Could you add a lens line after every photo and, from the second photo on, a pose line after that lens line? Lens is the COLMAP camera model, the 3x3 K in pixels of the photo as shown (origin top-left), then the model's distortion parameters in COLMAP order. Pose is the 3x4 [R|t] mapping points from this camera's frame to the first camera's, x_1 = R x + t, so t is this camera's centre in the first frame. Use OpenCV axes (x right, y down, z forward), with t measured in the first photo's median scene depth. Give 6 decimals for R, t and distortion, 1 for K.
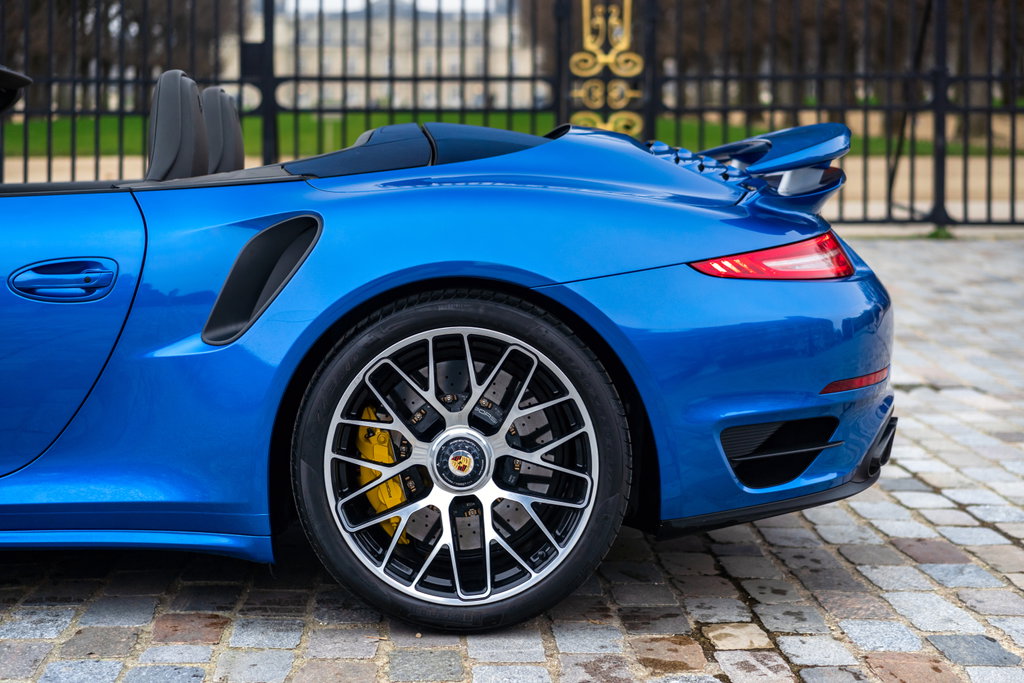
lens RADIAL K [[1669.2, 0, 396.6], [0, 1669.2, 176.8], [0, 0, 1]] dist [-0.005348, -0.005919]
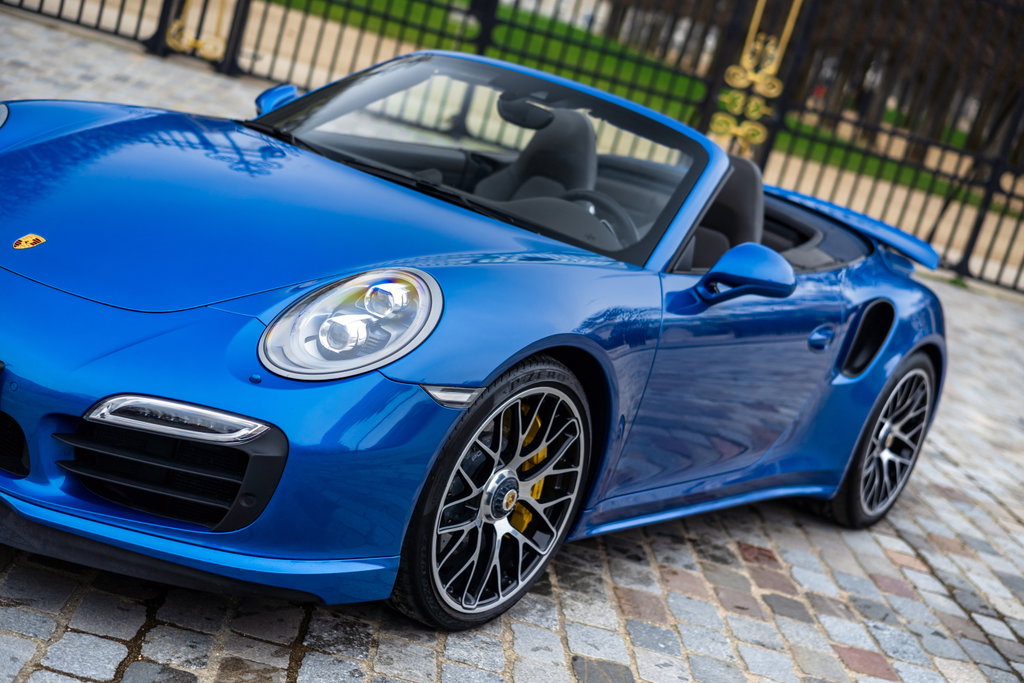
lens RADIAL K [[1614.2, 0, 512.0], [0, 1614.2, 341.5], [0, 0, 1]] dist [0.027699, -0.102787]
pose [[0.959811, 0.261937, 0.100761, -0.355104], [-0.275361, 0.948304, 0.157783, -0.072651], [-0.054223, -0.179187, 0.982320, -0.642535]]
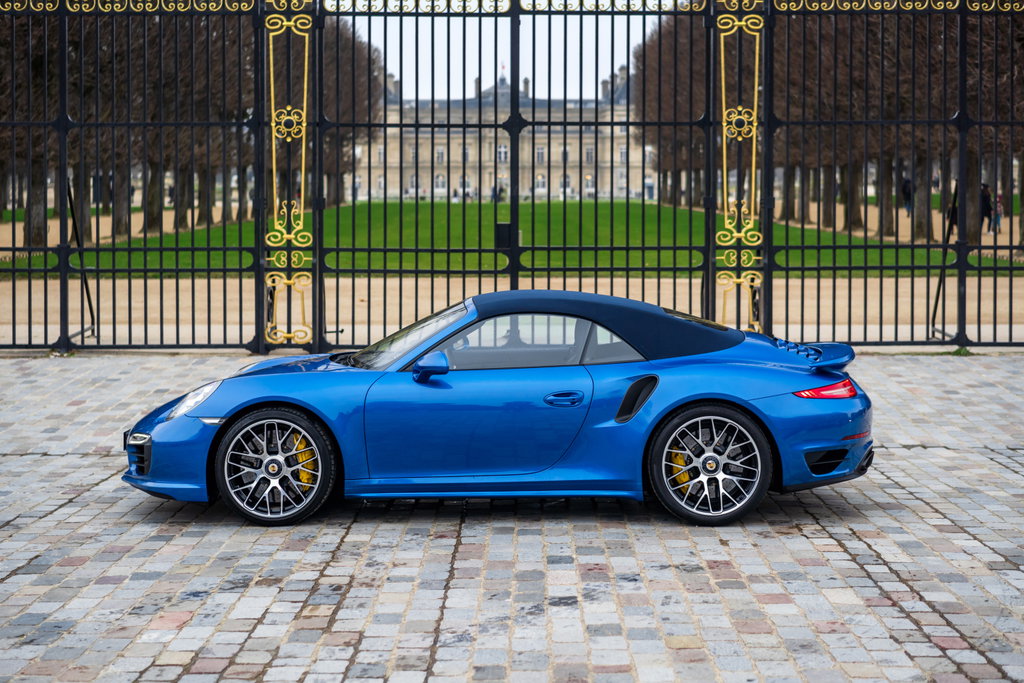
lens RADIAL K [[1684.4, 0, 516.1], [0, 1684.4, 281.8], [0, 0, 1]] dist [0.013985, -0.039803]
pose [[0.999954, -0.000297, 0.009630, -0.267611], [0.000170, 0.999913, 0.013202, -0.145865], [-0.009633, -0.013200, 0.999866, -1.535589]]
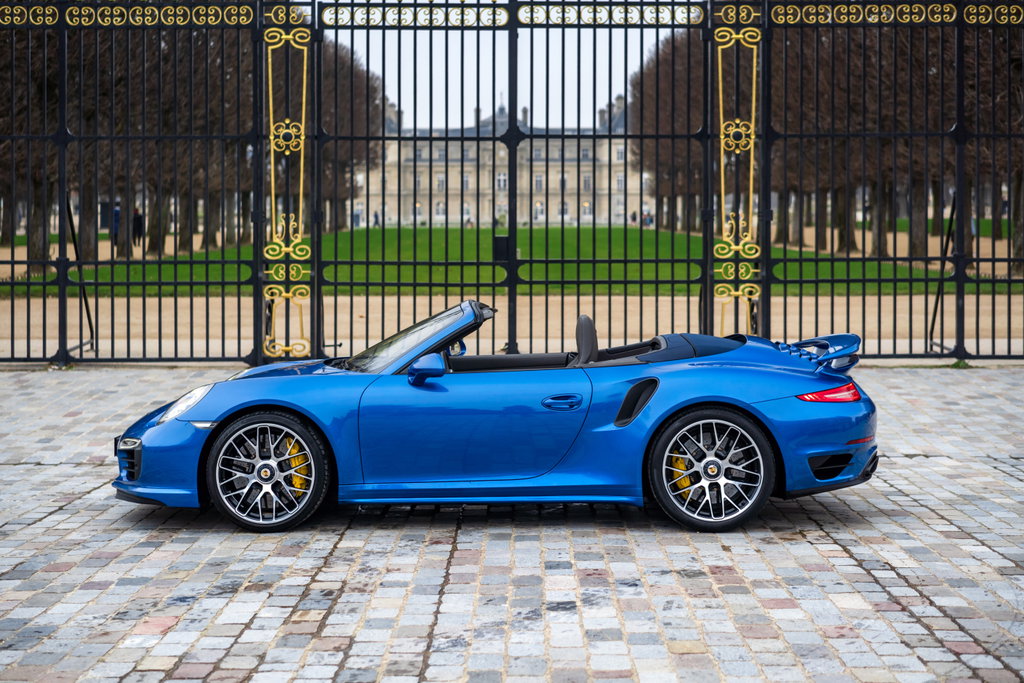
lens RADIAL K [[1649.0, 0, 510.8], [0, 1649.0, 276.7], [0, 0, 1]] dist [0.011393, -0.043472]
pose [[0.999976, -0.000768, 0.006848, -0.263613], [0.000807, 0.999984, -0.005615, -0.109614], [-0.006843, 0.005620, 0.999961, -1.441432]]
